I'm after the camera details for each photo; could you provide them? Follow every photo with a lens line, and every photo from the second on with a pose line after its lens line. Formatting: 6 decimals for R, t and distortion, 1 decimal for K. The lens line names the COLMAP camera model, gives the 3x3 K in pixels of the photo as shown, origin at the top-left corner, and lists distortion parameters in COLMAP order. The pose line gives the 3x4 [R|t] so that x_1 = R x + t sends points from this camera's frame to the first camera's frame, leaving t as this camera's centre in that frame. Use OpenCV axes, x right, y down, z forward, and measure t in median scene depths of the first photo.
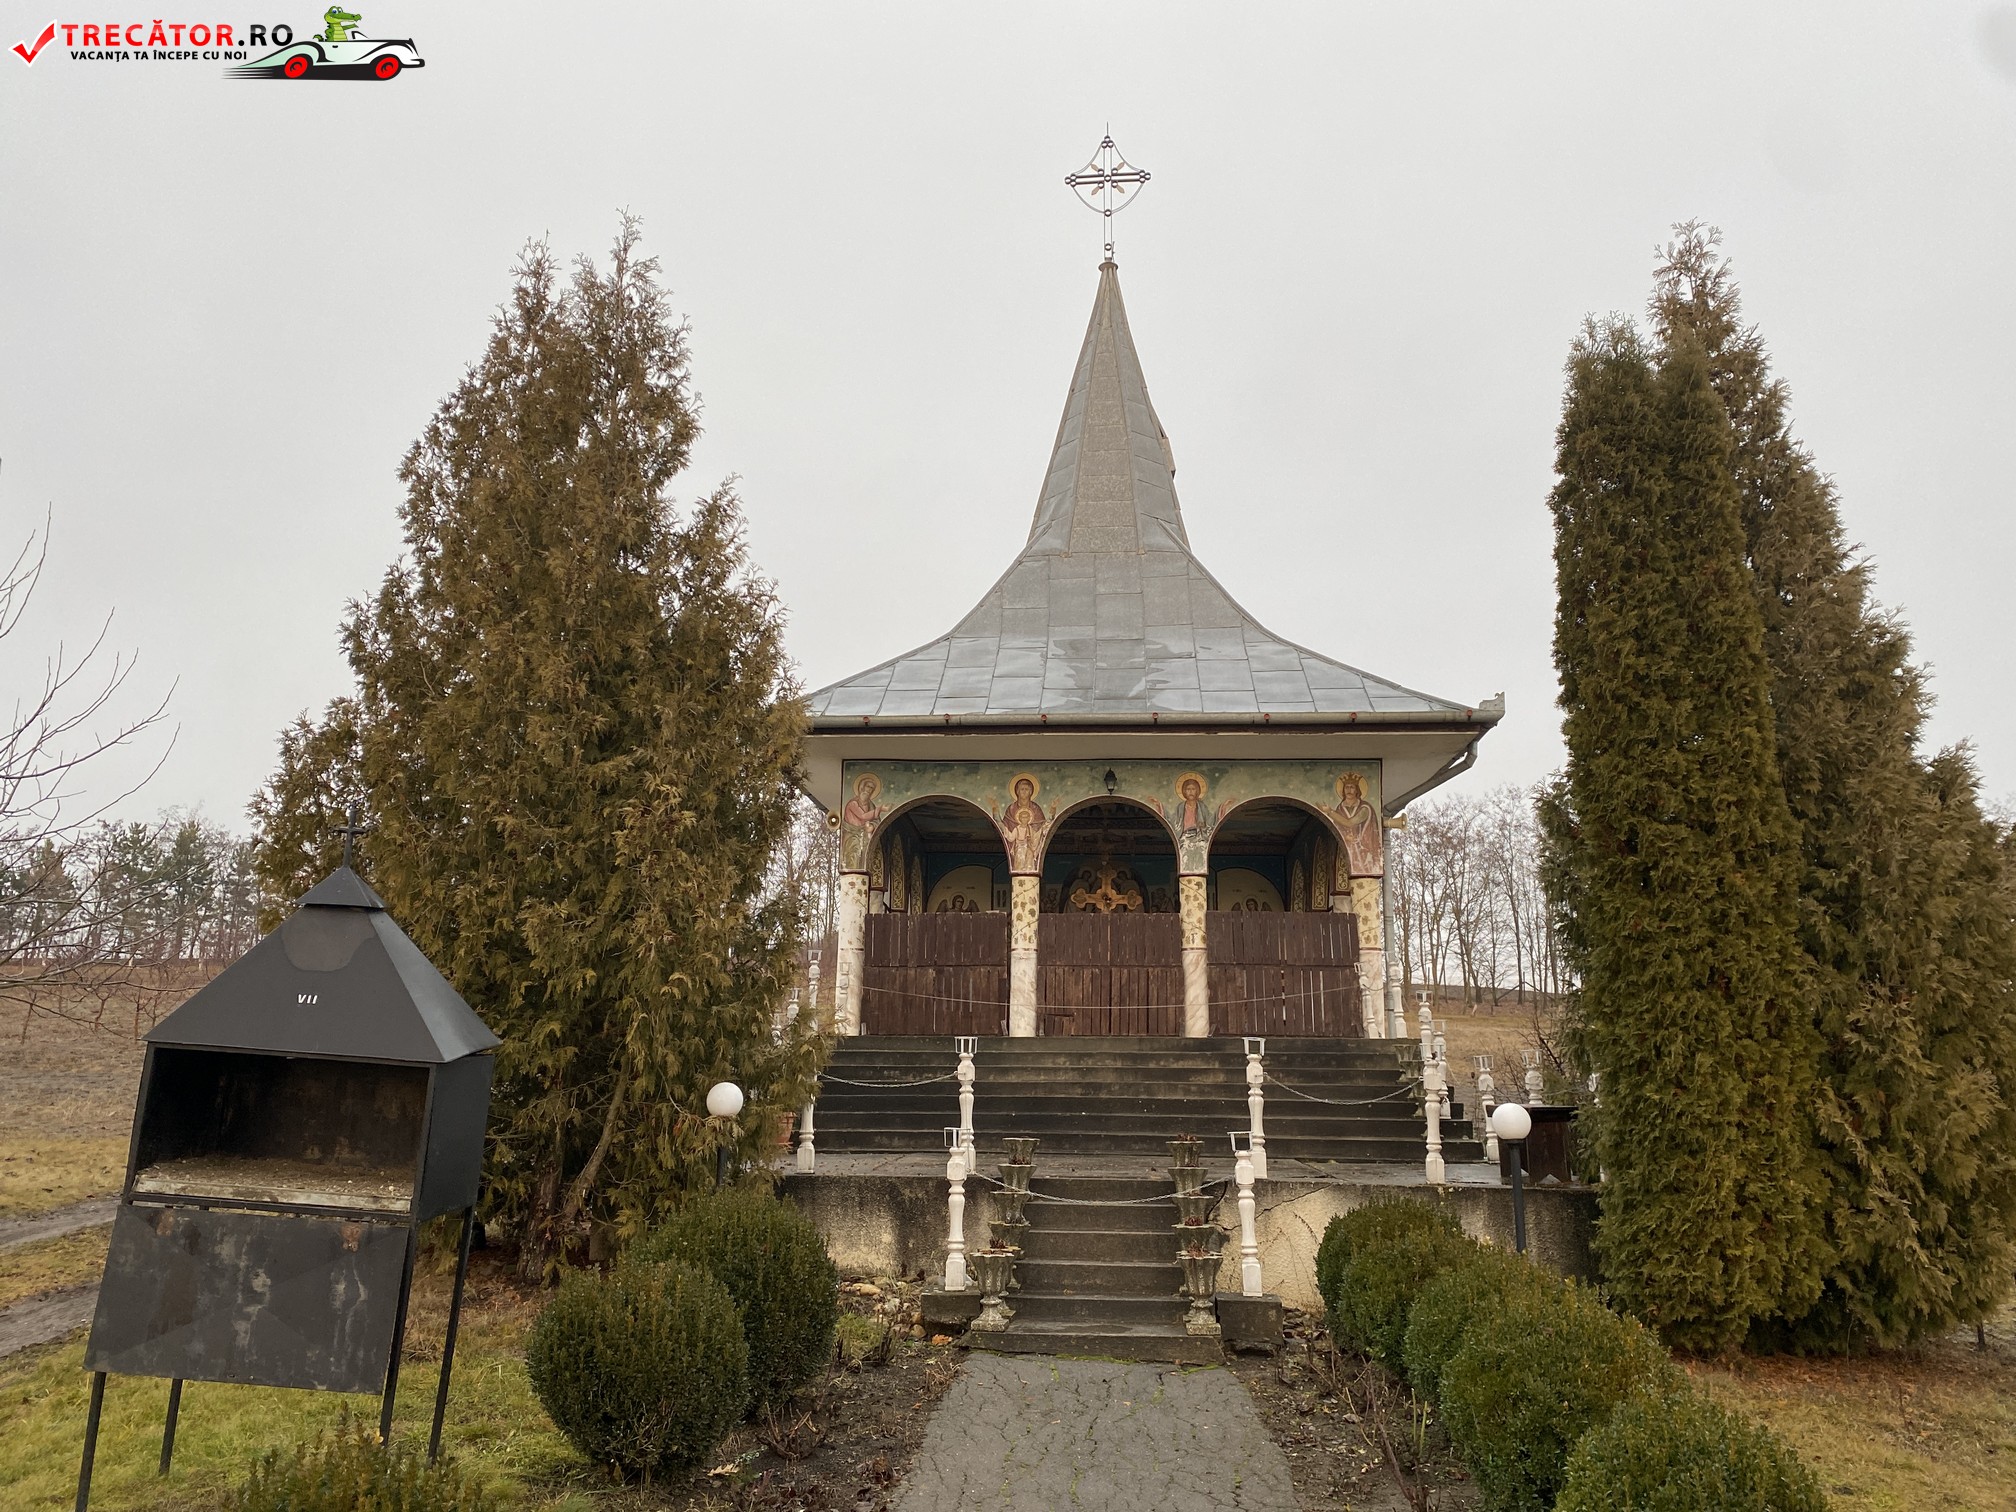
lens RADIAL K [[1503.2, 0, 1008.0], [0, 1503.2, 756.0], [0, 0, 1]] dist [0.043633, -0.032204]
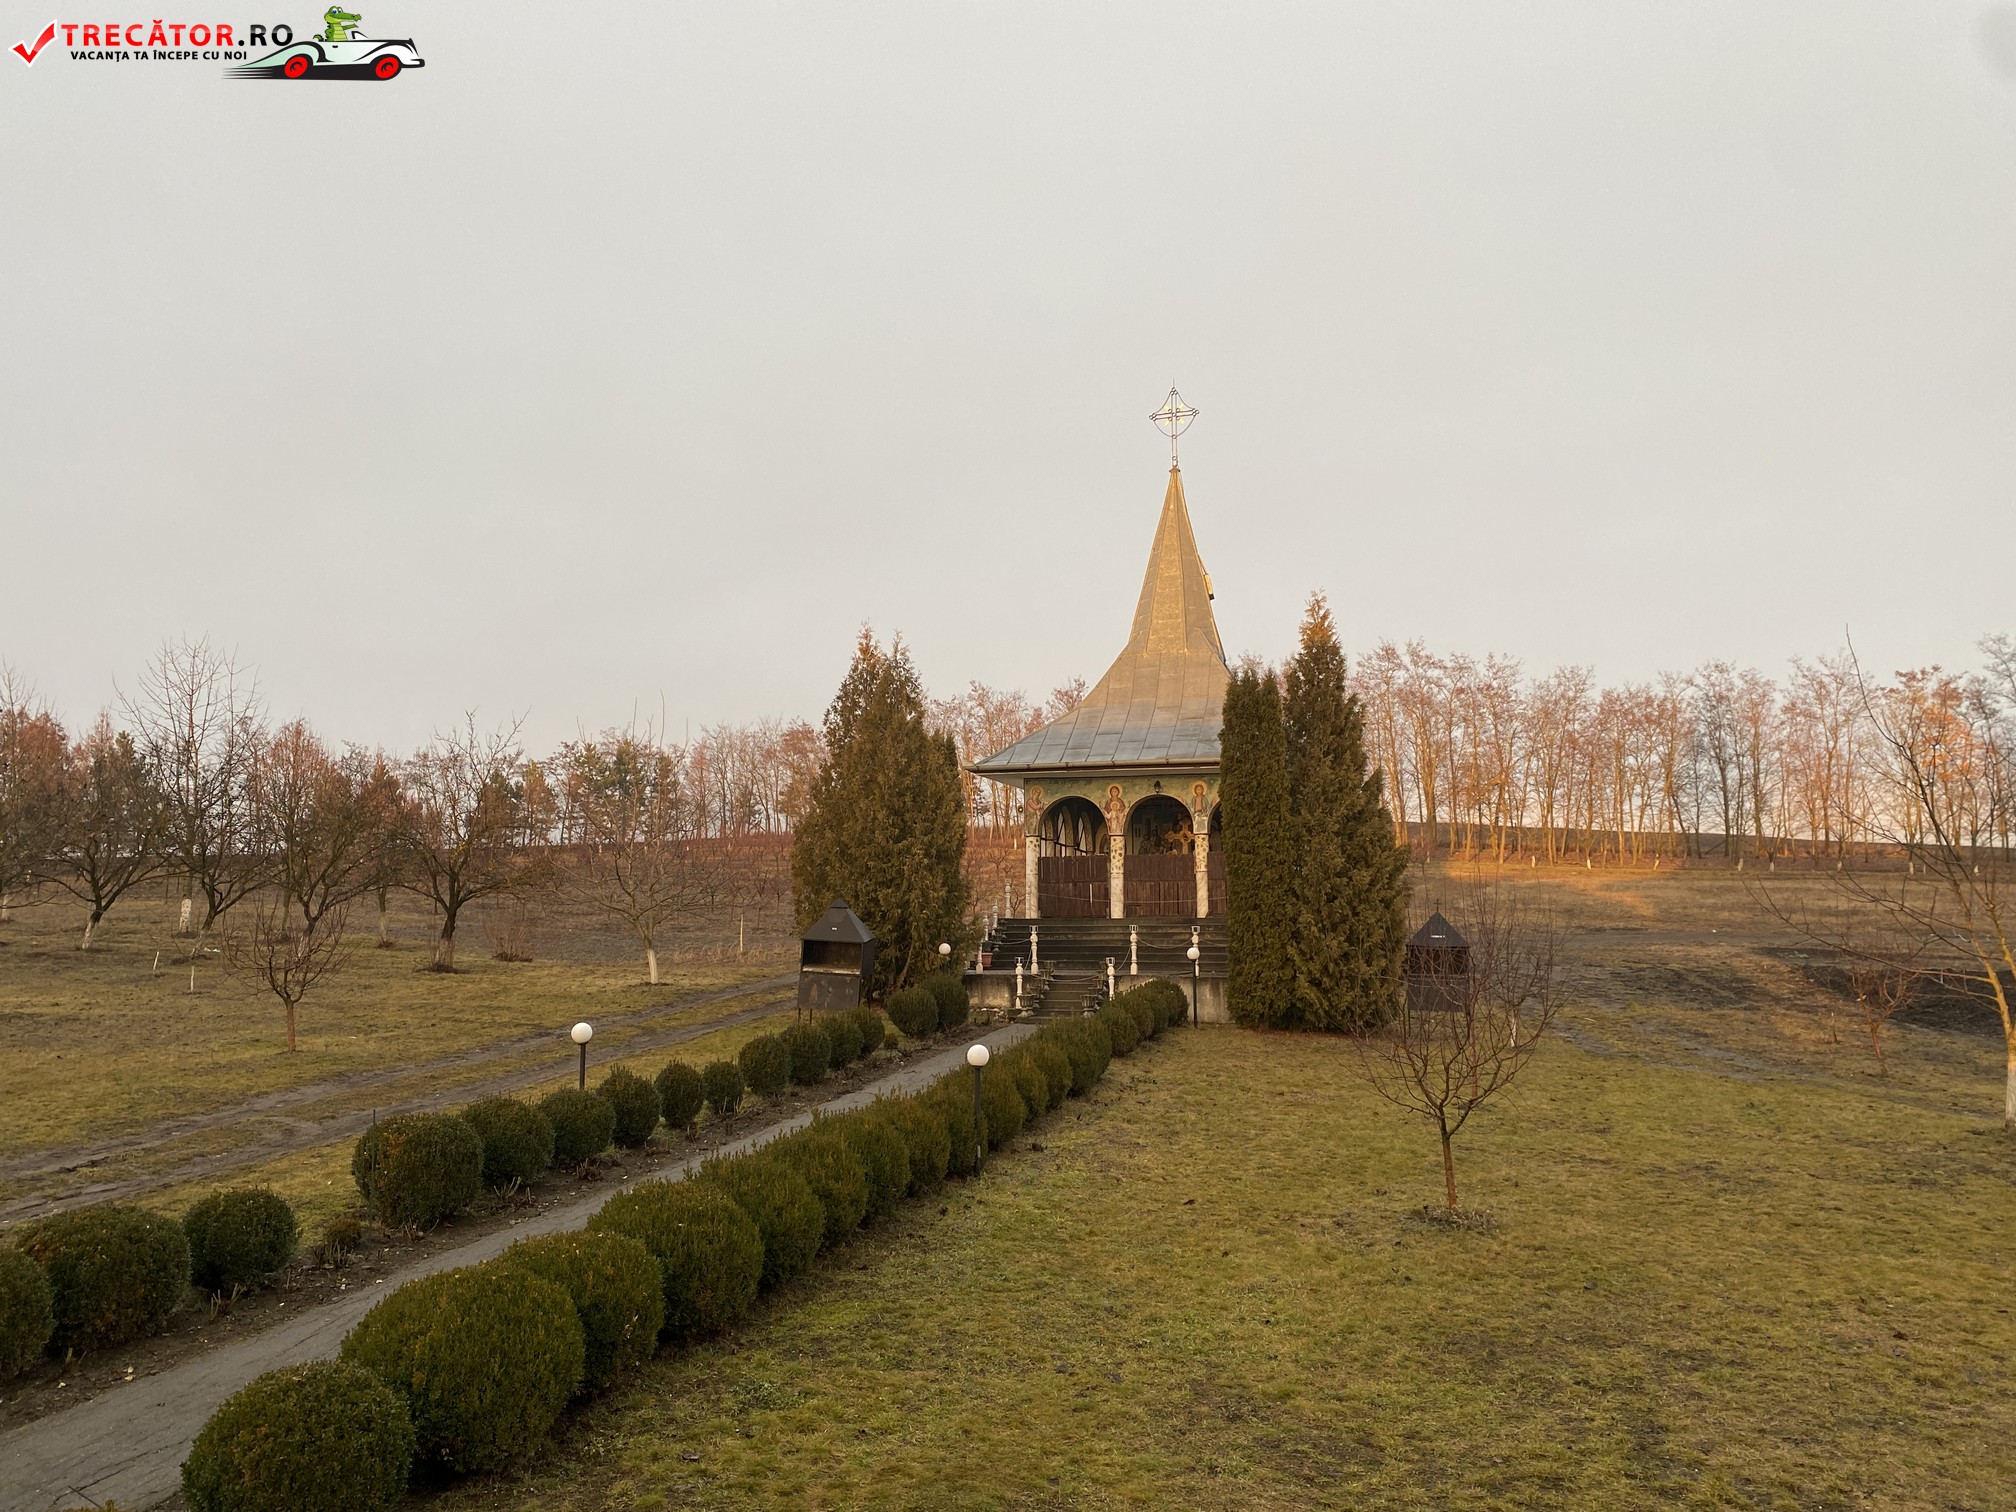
lens RADIAL K [[1487.9, 0, 1002.4], [0, 1487.9, 746.7], [0, 0, 1]] dist [0.080608, -0.178374]
pose [[0.974929, -0.040150, -0.218863, 0.303630], [0.060012, 0.994583, 0.084871, -0.215940], [0.214270, -0.095877, 0.972057, -0.941436]]
